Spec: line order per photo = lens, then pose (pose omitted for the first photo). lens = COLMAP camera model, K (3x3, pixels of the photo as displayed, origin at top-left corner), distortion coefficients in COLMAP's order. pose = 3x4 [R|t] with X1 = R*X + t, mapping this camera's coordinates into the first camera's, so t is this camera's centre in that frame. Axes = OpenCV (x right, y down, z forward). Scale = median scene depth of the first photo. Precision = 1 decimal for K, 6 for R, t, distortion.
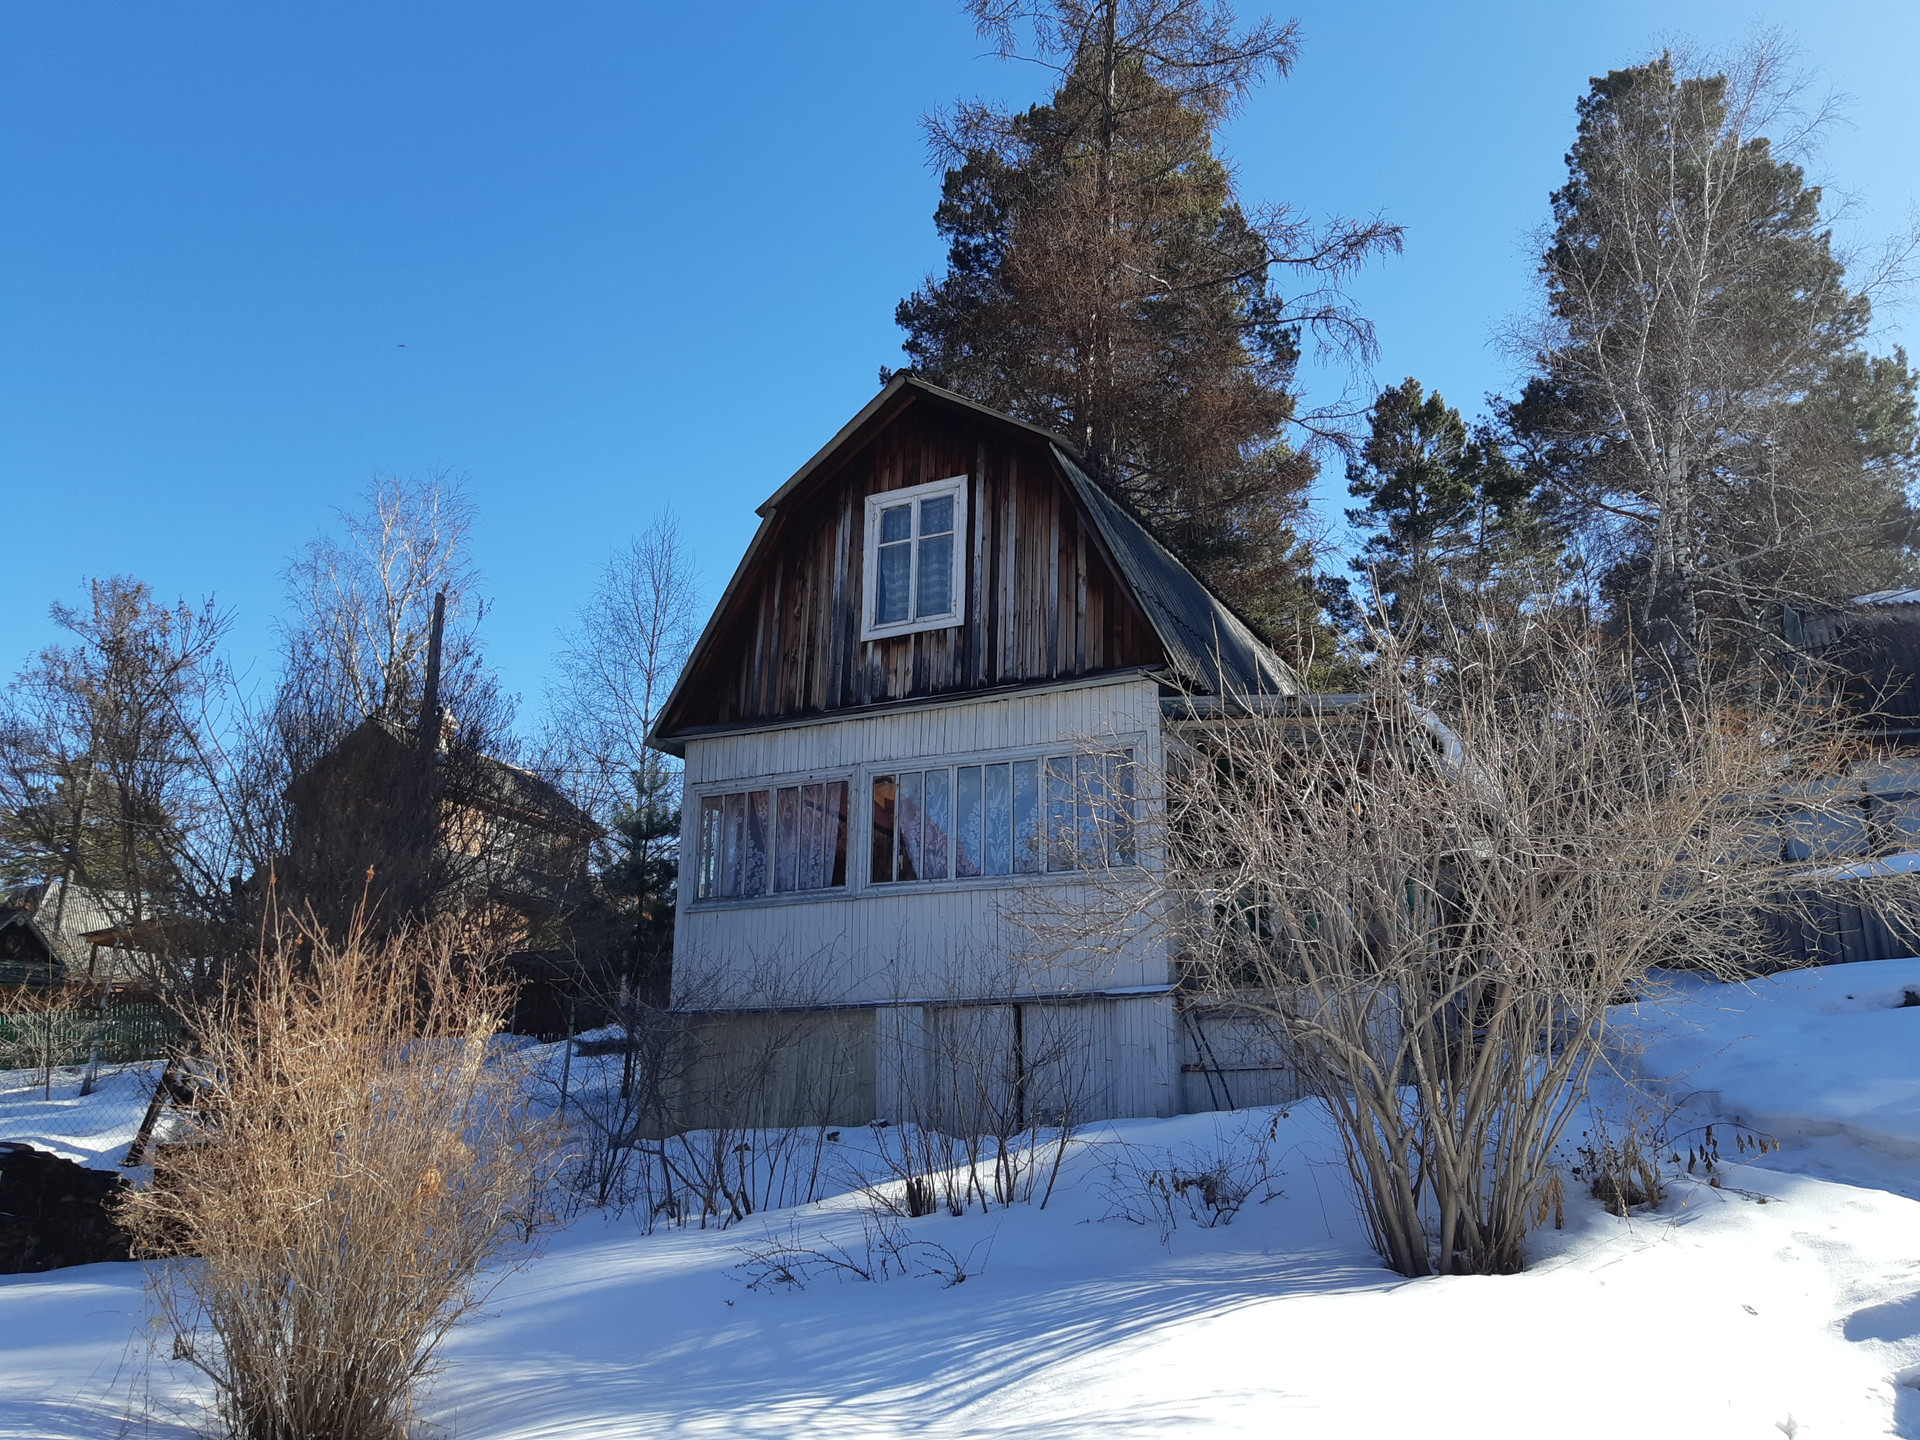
lens RADIAL K [[1494.6, 0, 963.7], [0, 1494.6, 698.9], [0, 0, 1]] dist [0.077770, -0.142527]
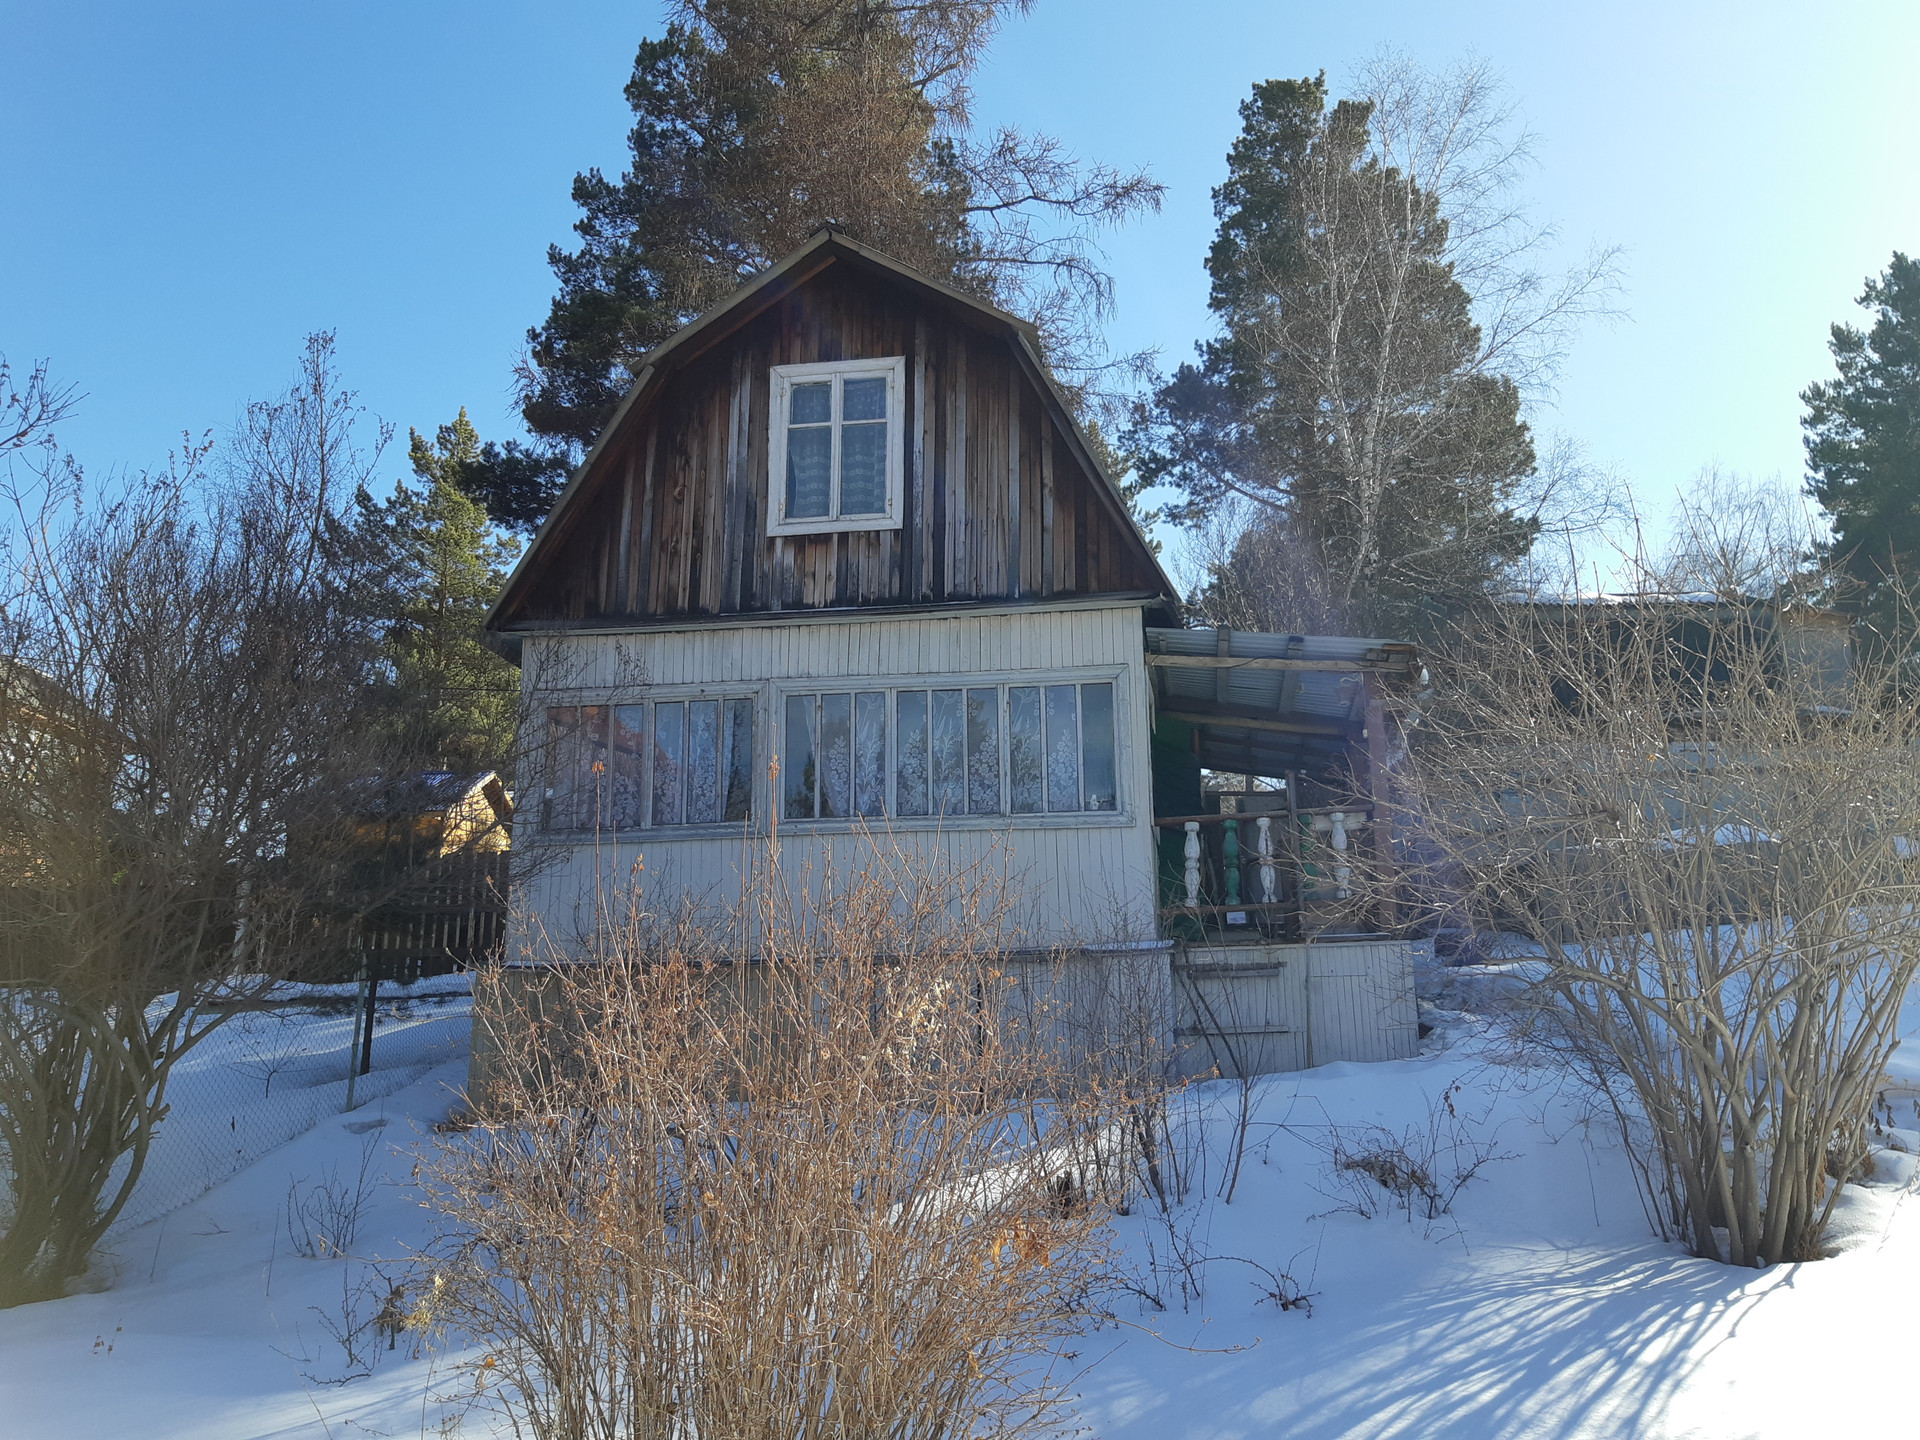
lens RADIAL K [[1490.3, 0, 1004.1], [0, 1490.3, 719.2], [0, 0, 1]] dist [0.114659, -0.311635]
pose [[0.942888, 0.061094, 0.327459, -0.215337], [-0.075757, 0.996606, 0.032201, 0.027792], [-0.324380, -0.055169, 0.944317, 0.147598]]
